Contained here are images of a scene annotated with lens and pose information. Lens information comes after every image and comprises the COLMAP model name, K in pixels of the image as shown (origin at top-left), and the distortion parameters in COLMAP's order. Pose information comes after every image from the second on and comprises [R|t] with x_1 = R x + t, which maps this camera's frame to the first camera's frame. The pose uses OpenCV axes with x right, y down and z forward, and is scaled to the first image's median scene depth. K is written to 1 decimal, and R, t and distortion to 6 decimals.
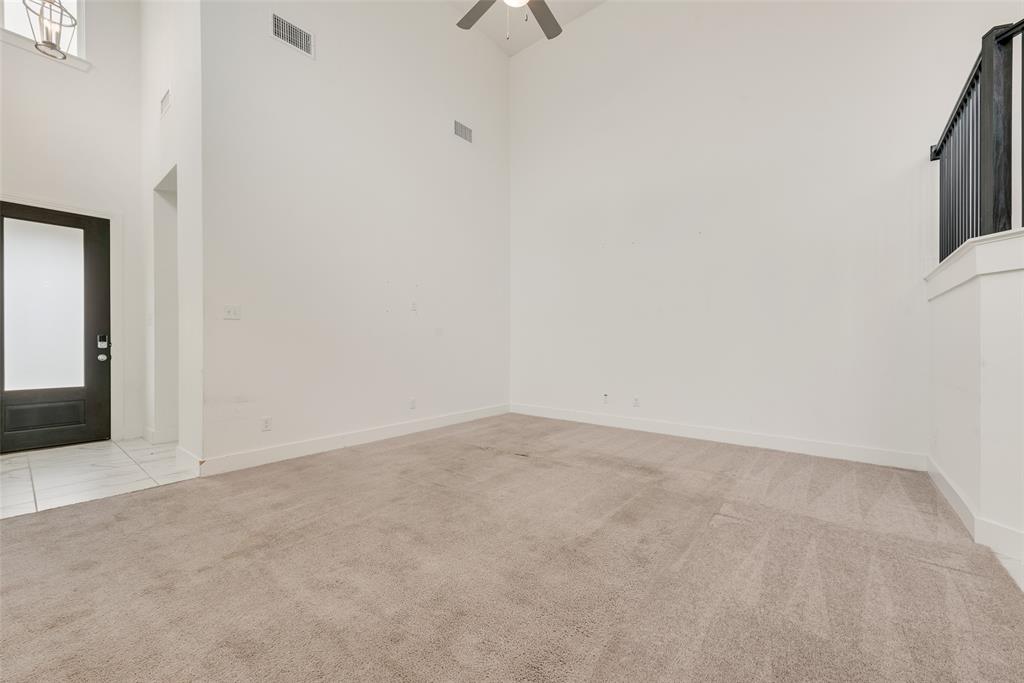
lens RADIAL K [[398.7, 0, 514.0], [0, 398.7, 345.6], [0, 0, 1]] dist [0.003026, -0.000373]
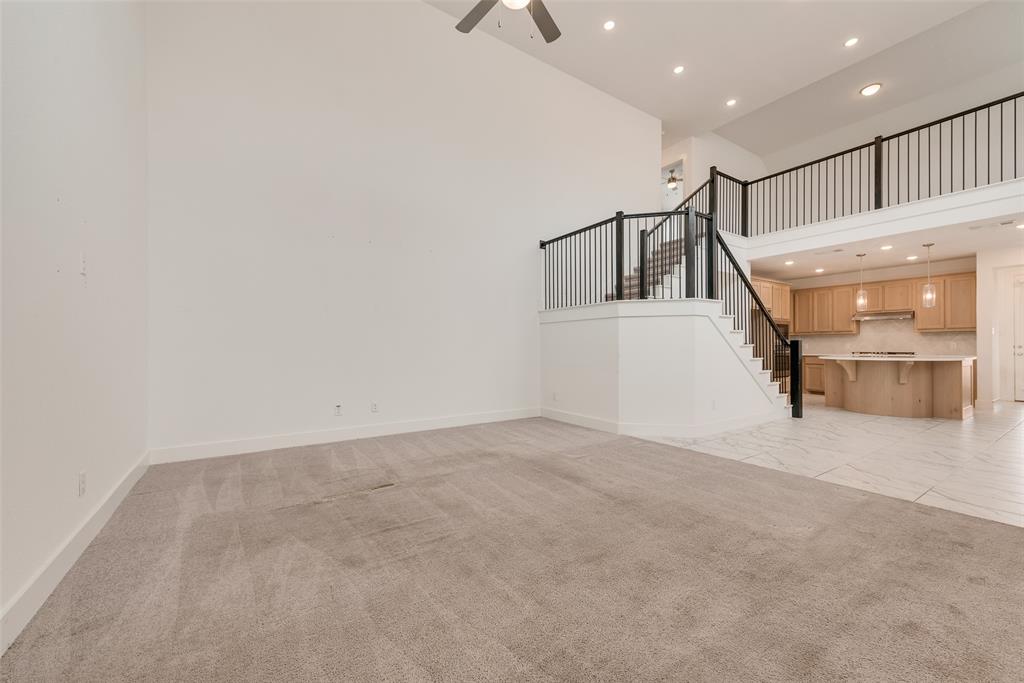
lens RADIAL K [[398.7, 0, 506.5], [0, 398.7, 344.3], [0, 0, 1]] dist [0.003026, -0.000373]
pose [[0.315085, -0.003079, 0.949059, -0.822317], [0.005612, 0.999983, 0.001381, -0.020043], [-0.949047, 0.004891, 0.315097, 0.607631]]
